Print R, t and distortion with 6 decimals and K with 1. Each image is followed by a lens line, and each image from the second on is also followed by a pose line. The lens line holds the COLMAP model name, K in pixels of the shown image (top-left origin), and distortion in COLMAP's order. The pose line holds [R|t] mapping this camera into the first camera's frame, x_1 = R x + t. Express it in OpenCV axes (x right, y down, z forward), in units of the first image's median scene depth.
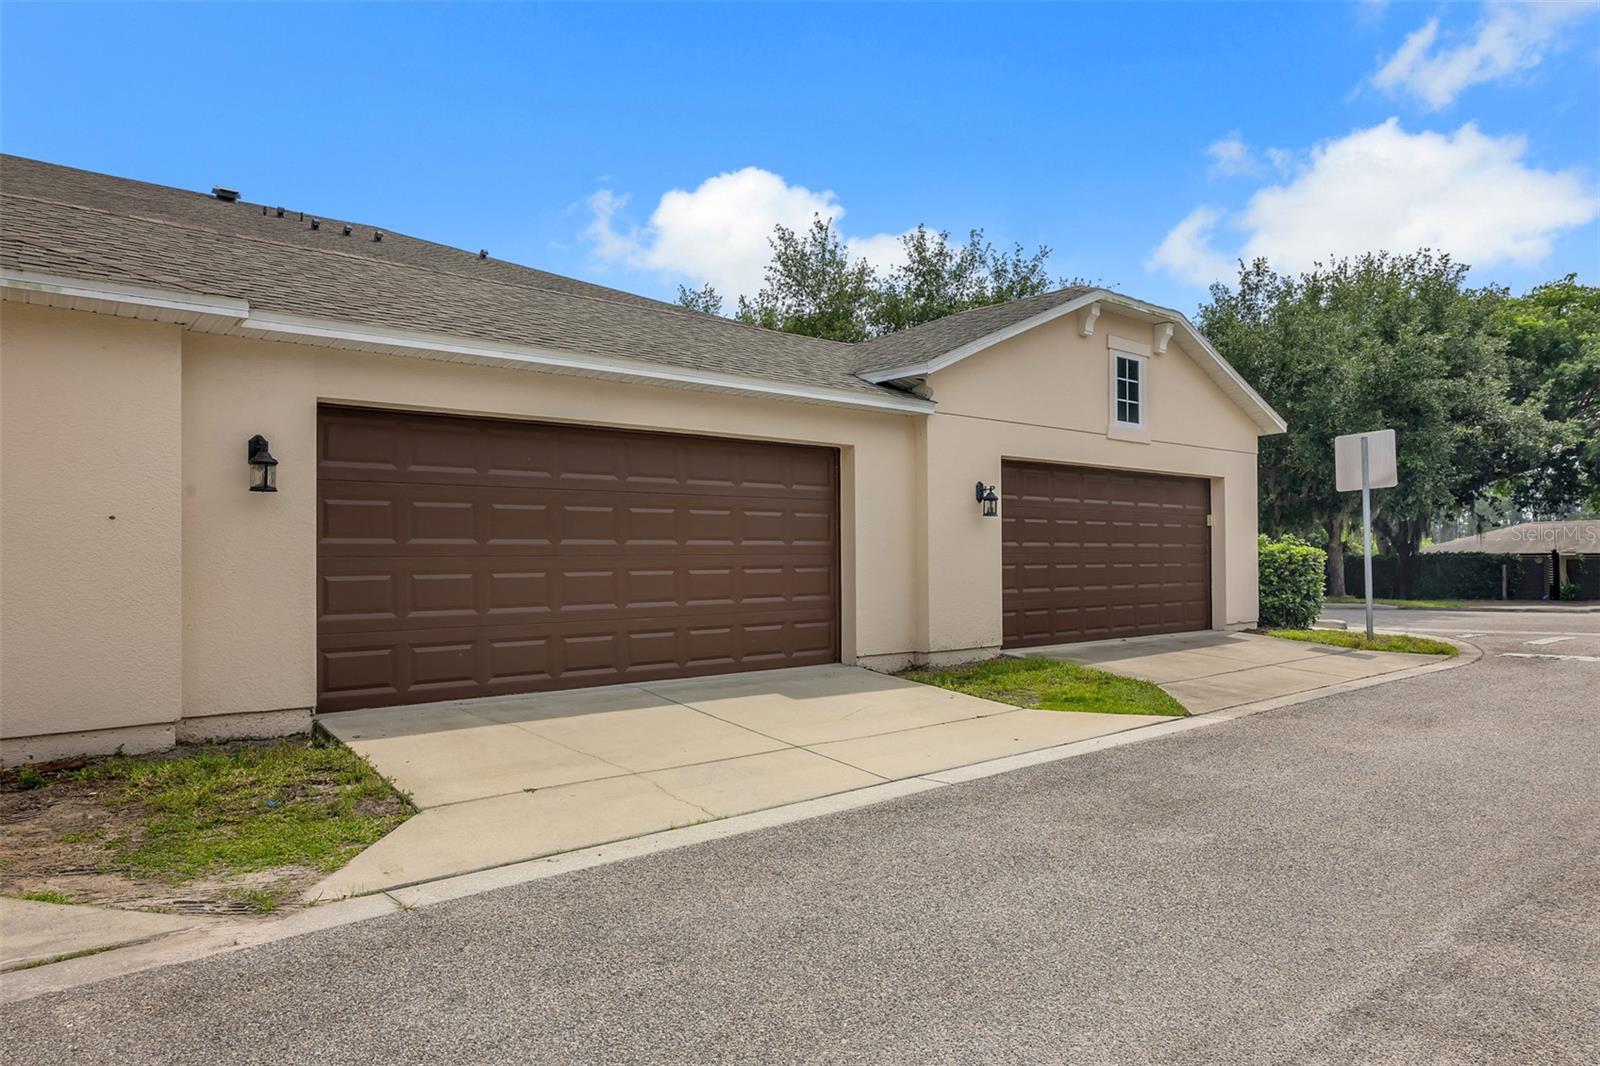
lens RADIAL K [[1039.6, 0, 800.6], [0, 1039.6, 550.7], [0, 0, 1]] dist [-0.006973, -0.000445]
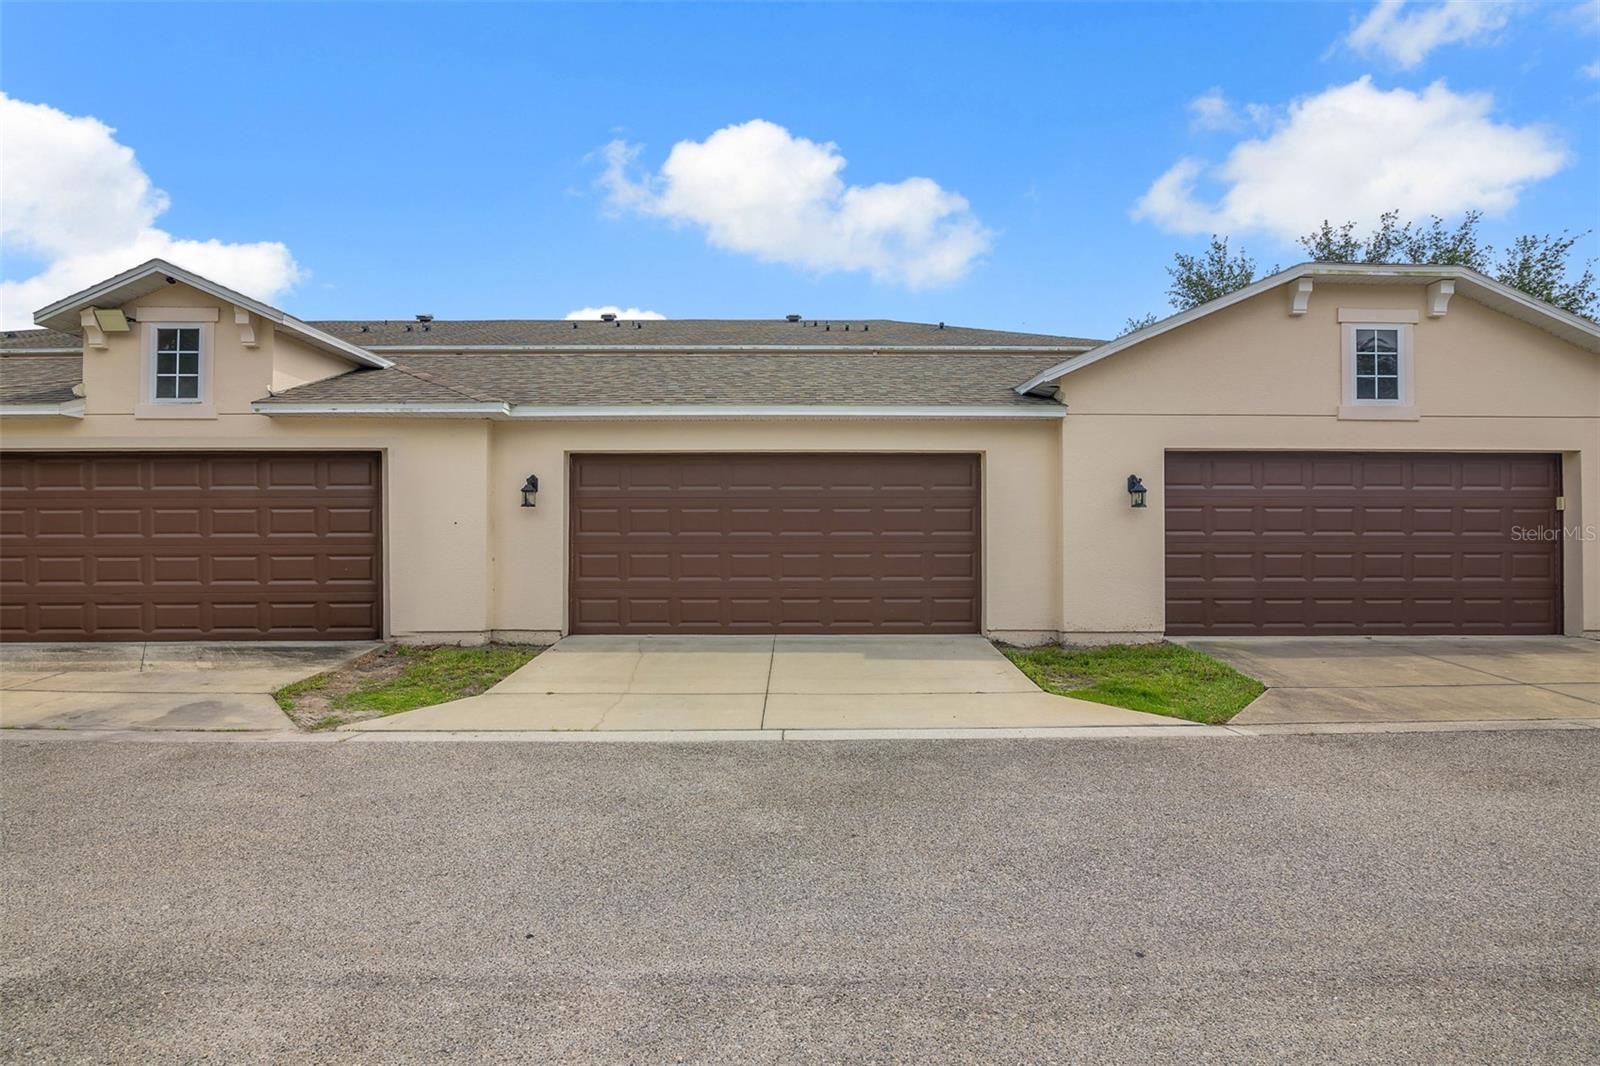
lens RADIAL K [[737.3, 0, 768.0], [0, 737.3, 534.0], [0, 0, 1]] dist [-0.017740, -0.000154]
pose [[0.755740, 0.001268, -0.654871, 0.395738], [0.000252, 0.999997, 0.002226, -0.008296], [0.654872, -0.001847, 0.755738, 0.200553]]
